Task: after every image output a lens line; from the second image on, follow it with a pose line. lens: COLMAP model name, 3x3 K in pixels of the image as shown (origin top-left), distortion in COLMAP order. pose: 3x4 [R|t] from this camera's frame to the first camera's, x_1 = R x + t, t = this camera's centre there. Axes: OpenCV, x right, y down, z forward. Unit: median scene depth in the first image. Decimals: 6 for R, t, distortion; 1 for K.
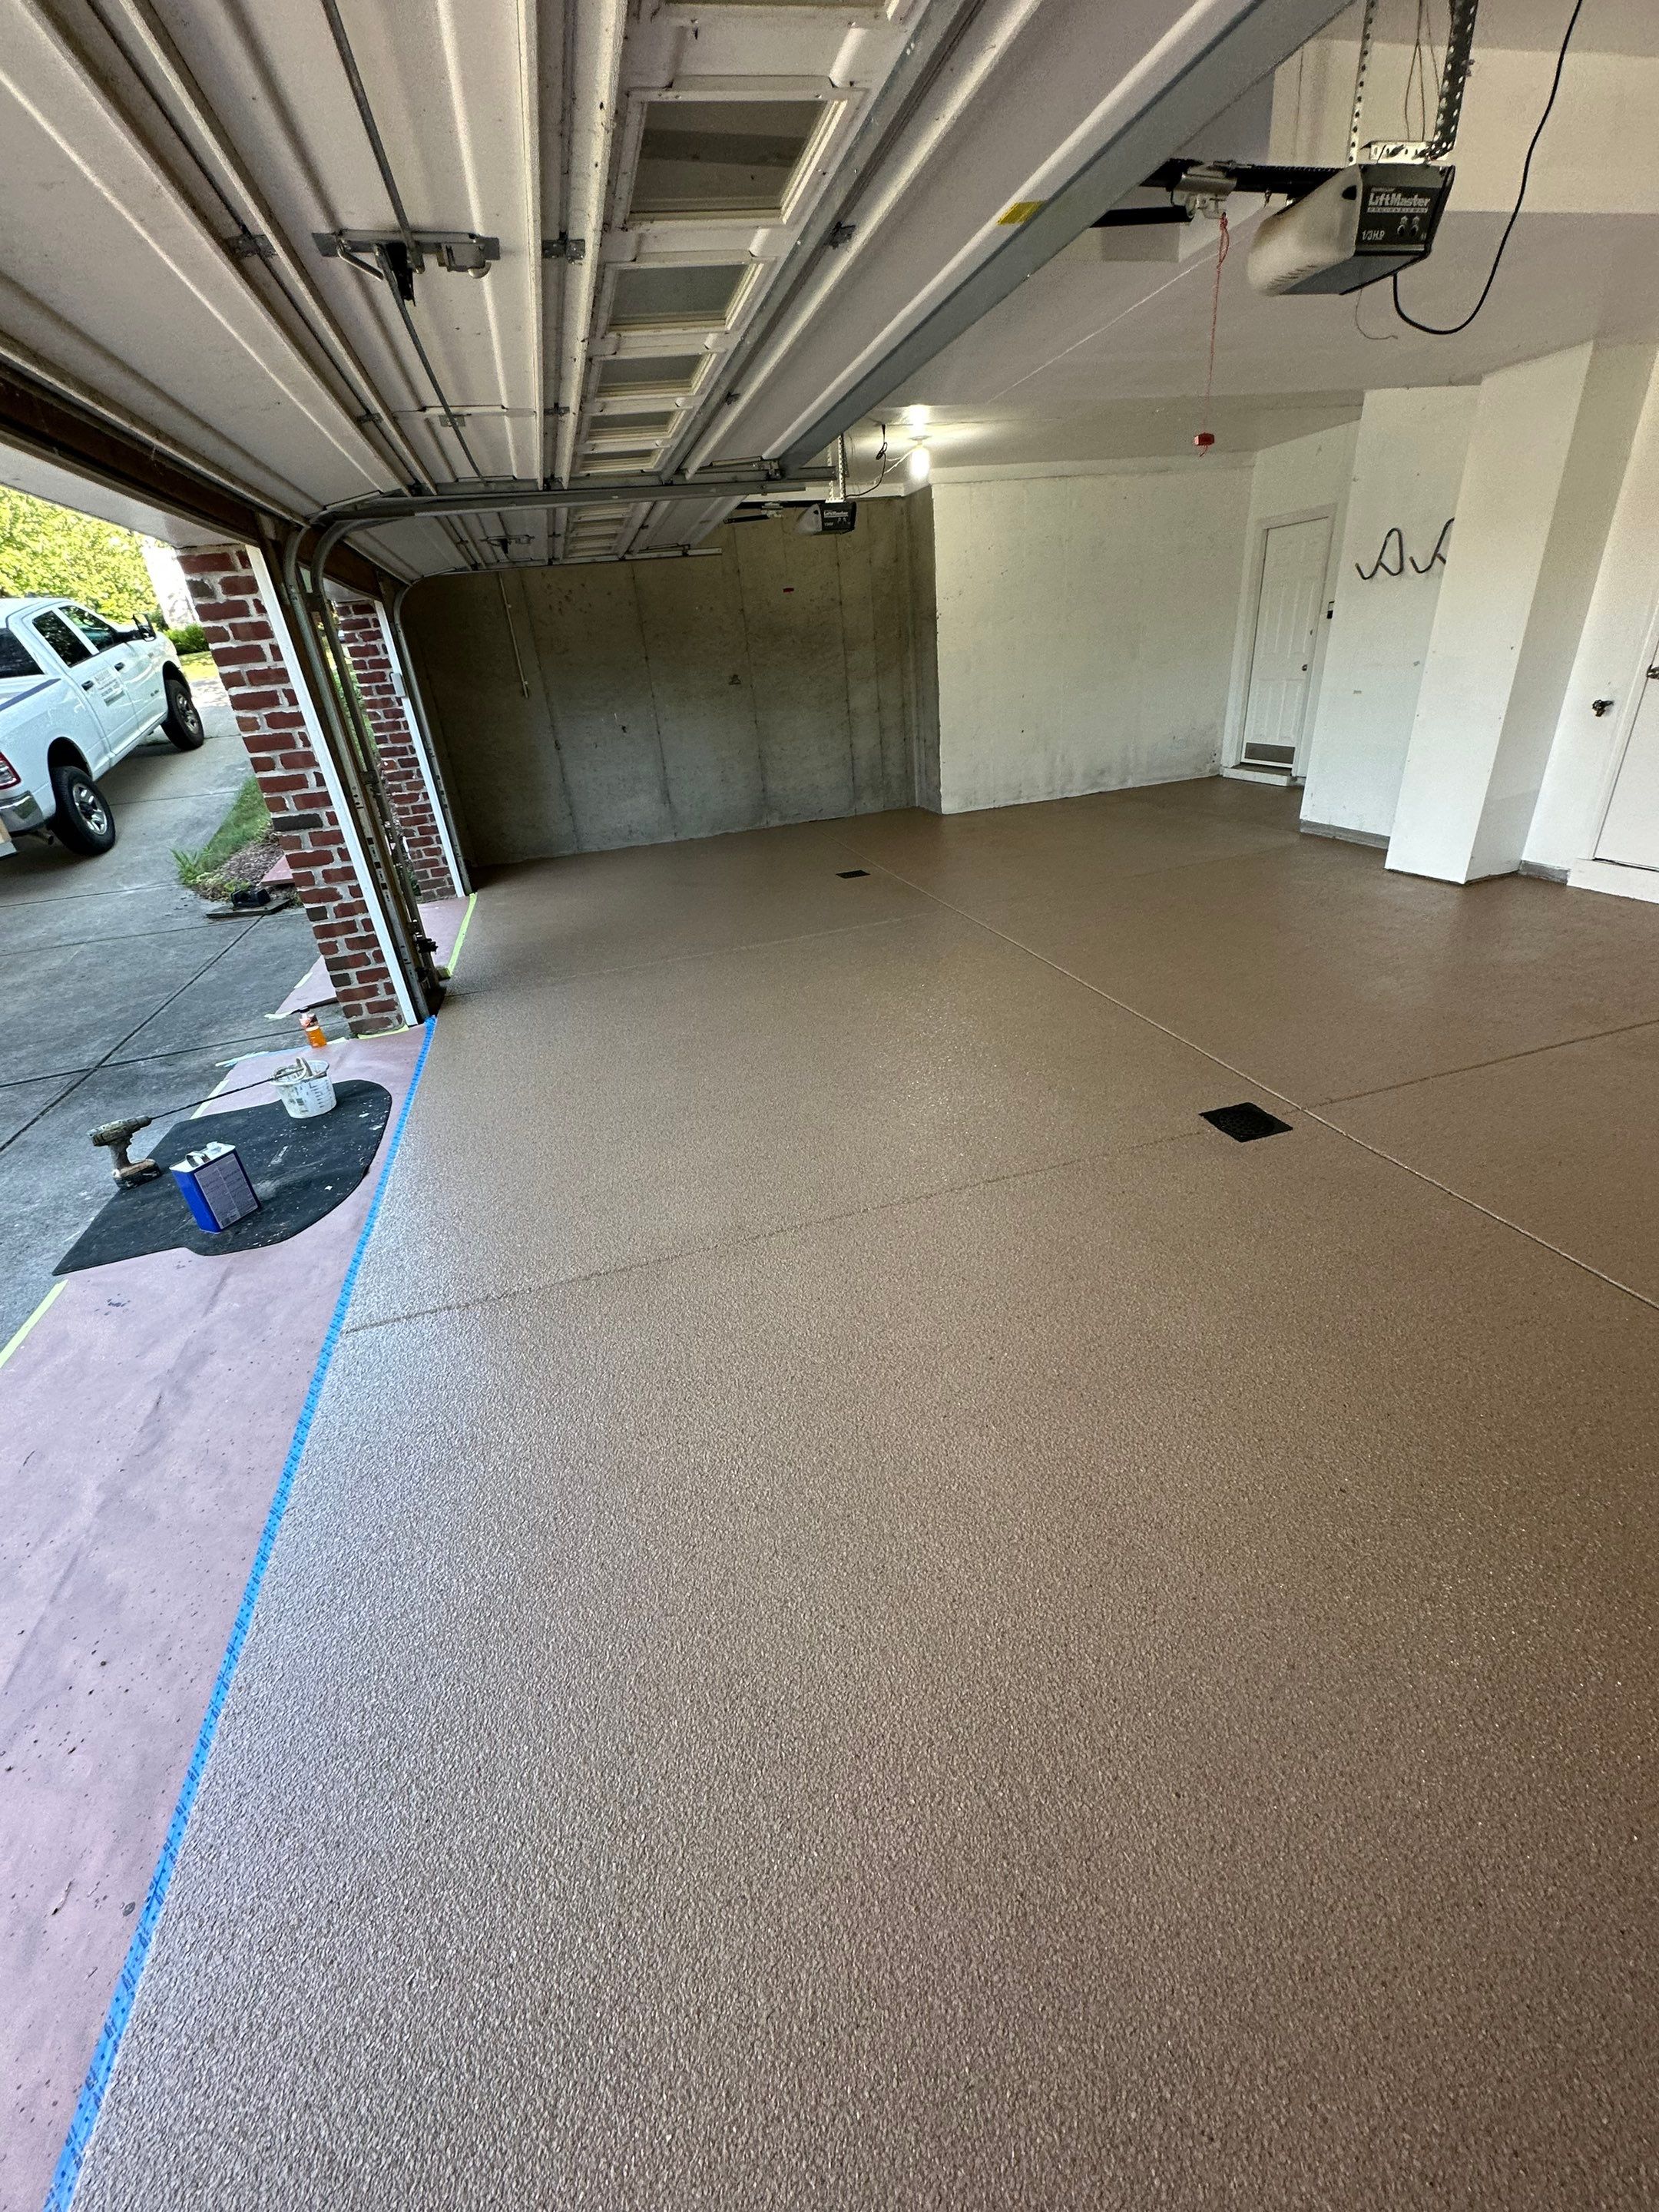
lens RADIAL K [[881.2, 0, 831.2], [0, 881.2, 1102.4], [0, 0, 1]] dist [-0.004135, 0.000289]
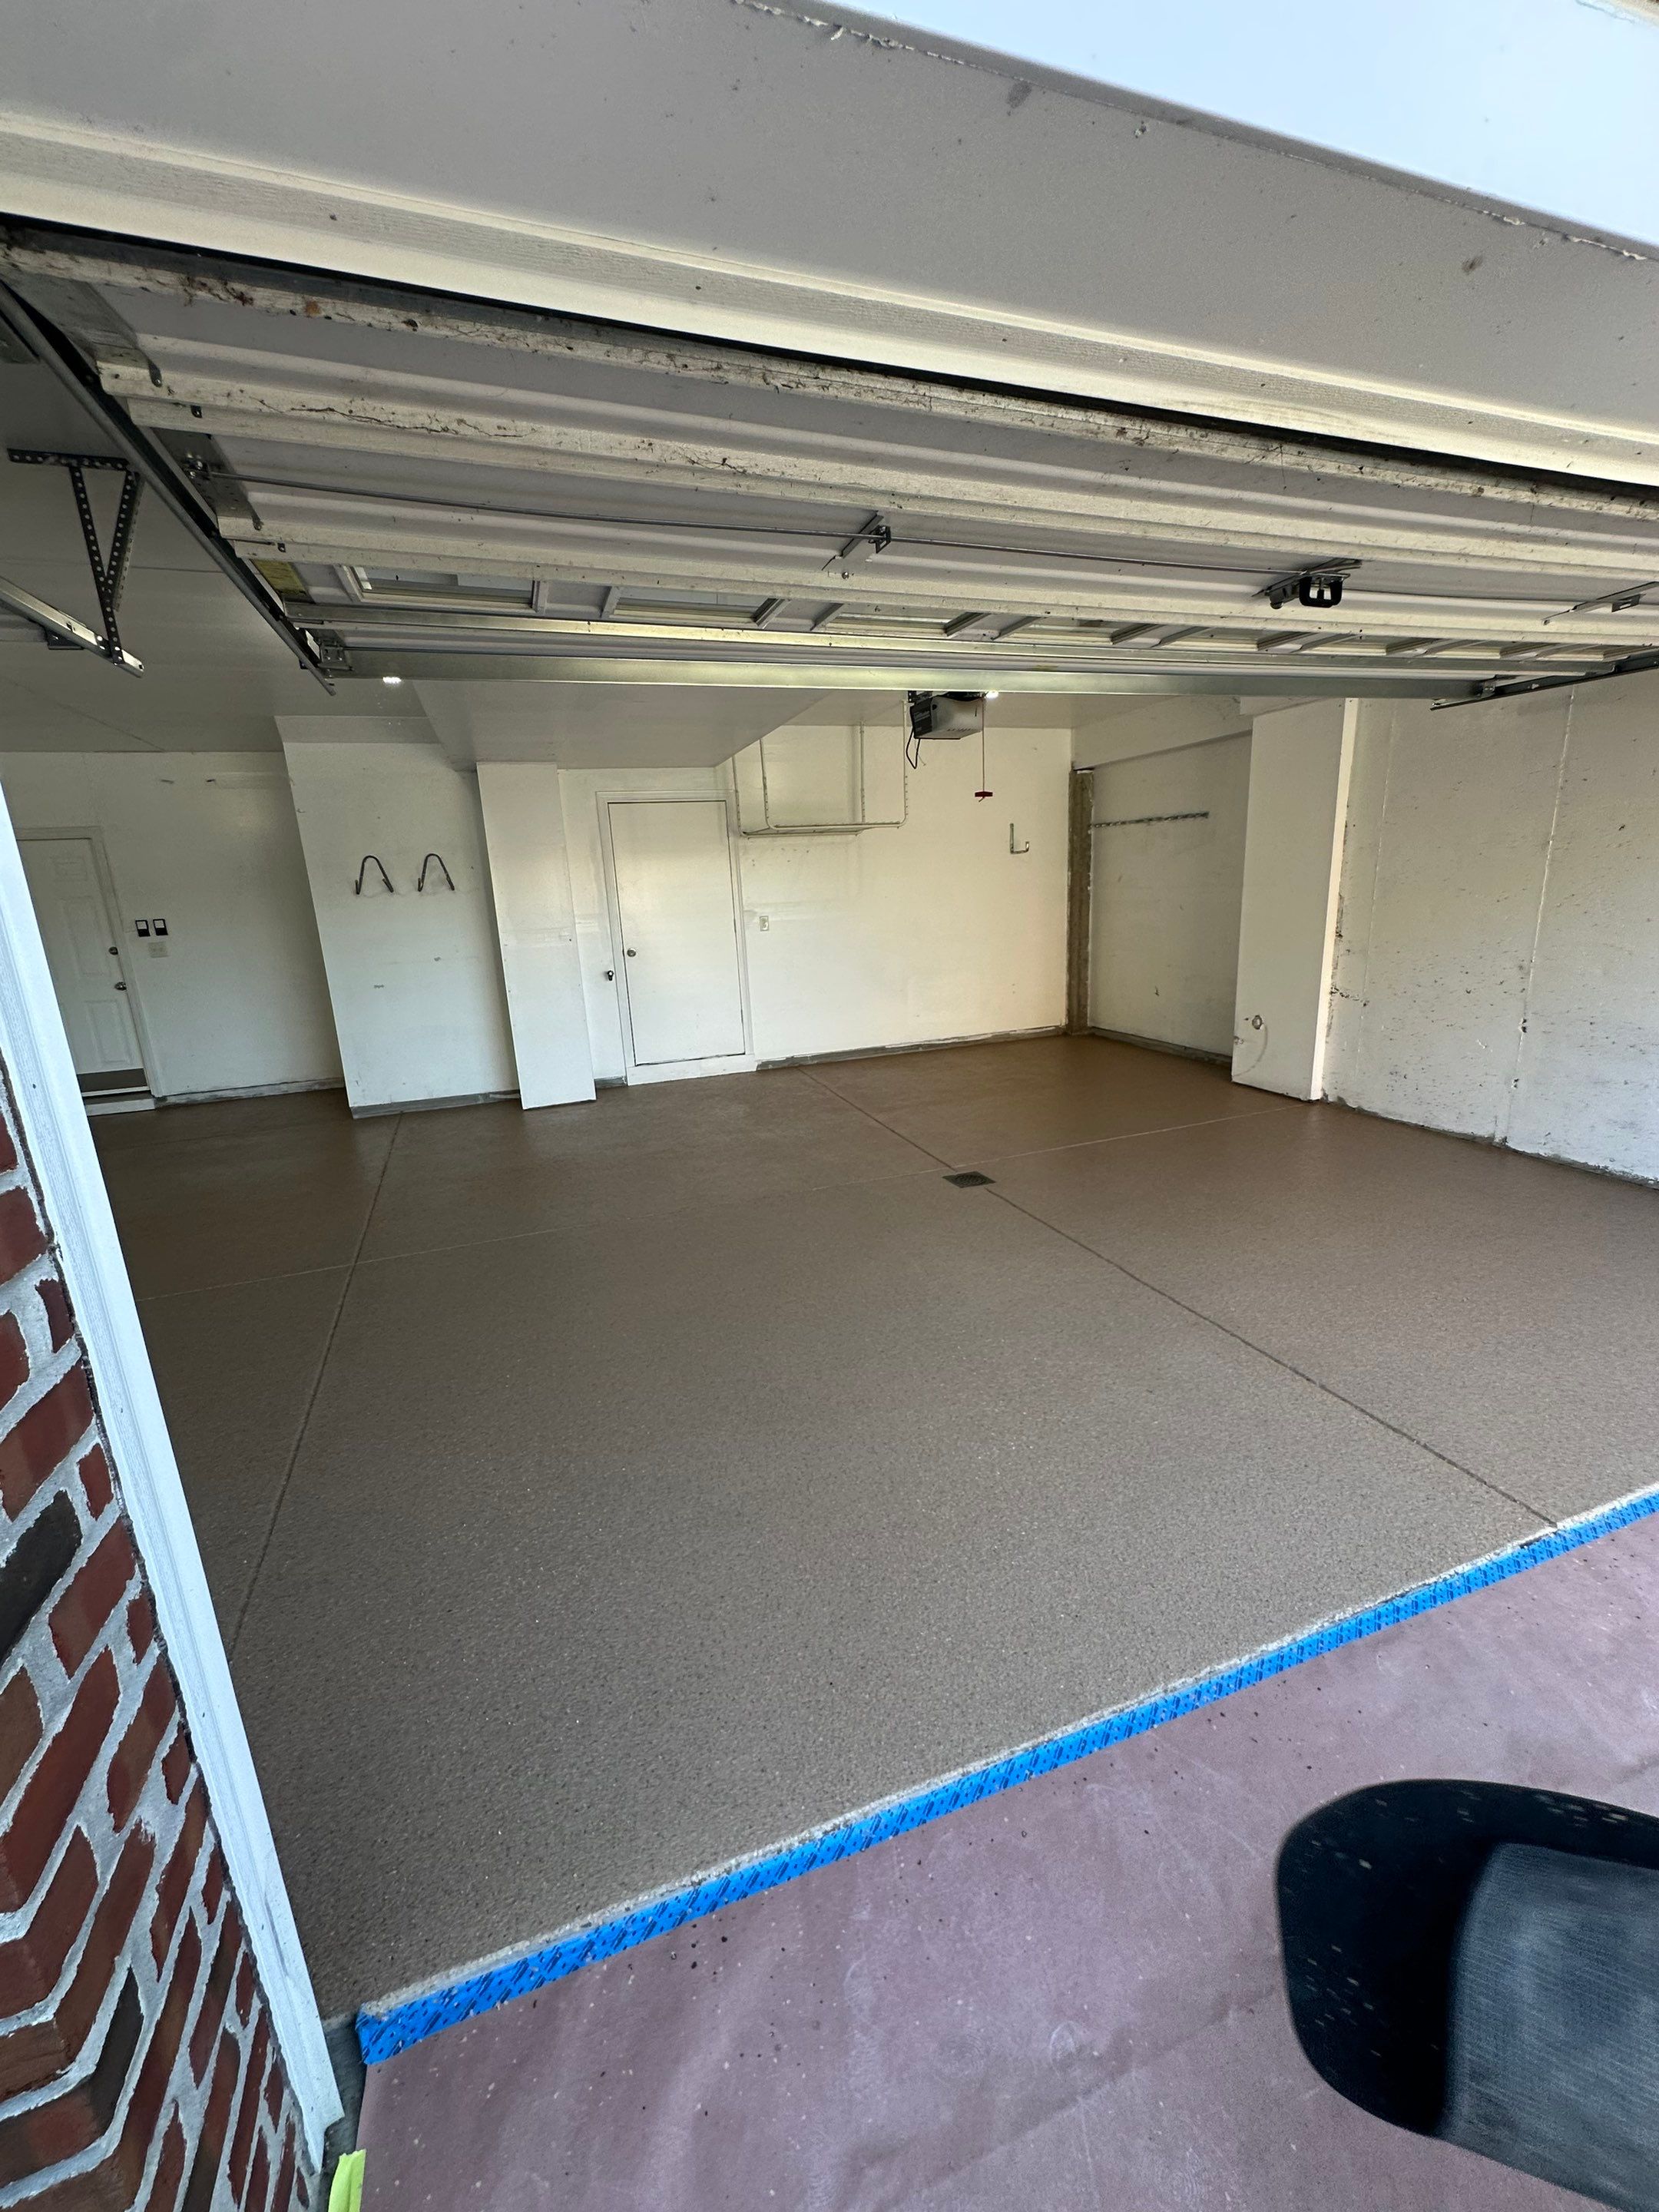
lens RADIAL K [[881.2, 0, 831.4], [0, 881.2, 1103.1], [0, 0, 1]] dist [-0.004135, 0.000289]
pose [[-0.053845, -0.155185, 0.986417, -0.417840], [0.501863, 0.849814, 0.161089, -0.188788], [-0.863269, 0.503720, 0.032123, 0.438394]]
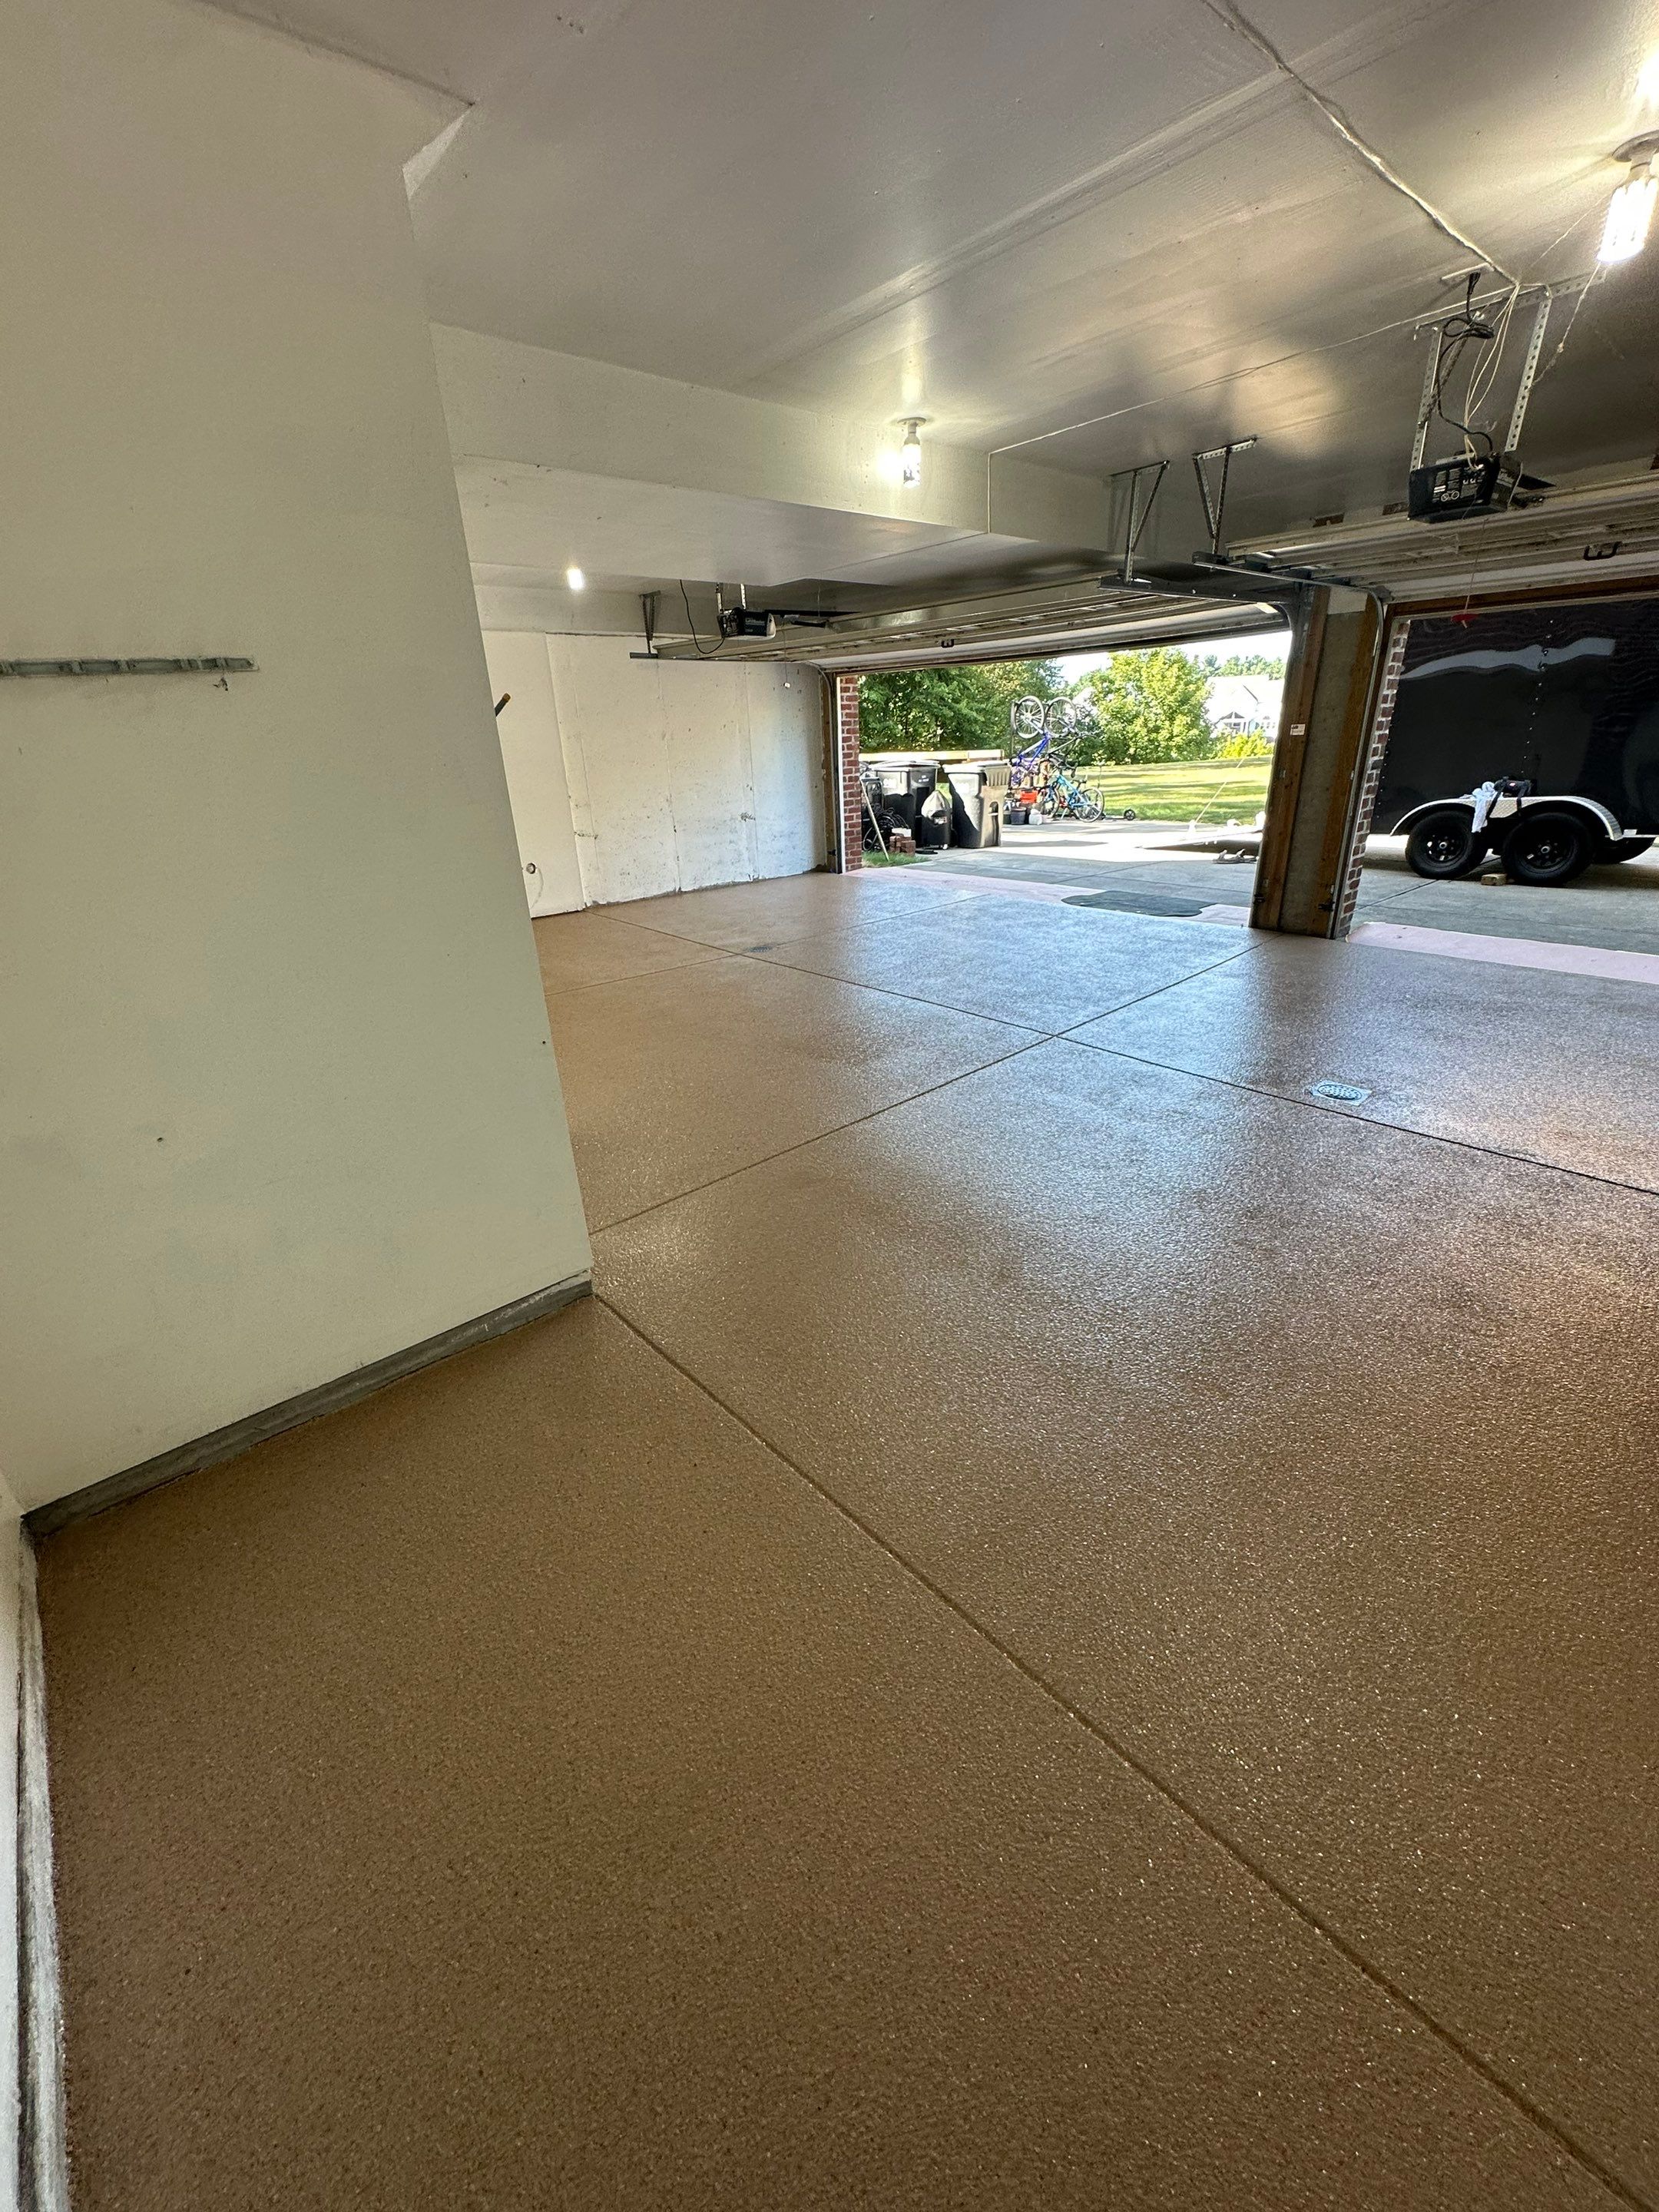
lens RADIAL K [[881.2, 0, 833.6], [0, 881.2, 1102.5], [0, 0, 1]] dist [-0.004135, 0.000289]
pose [[-0.898908, 0.277502, -0.339053, 0.487212], [-0.088437, 0.643003, 0.760740, -0.614447], [0.429119, 0.713821, -0.553459, 1.078303]]
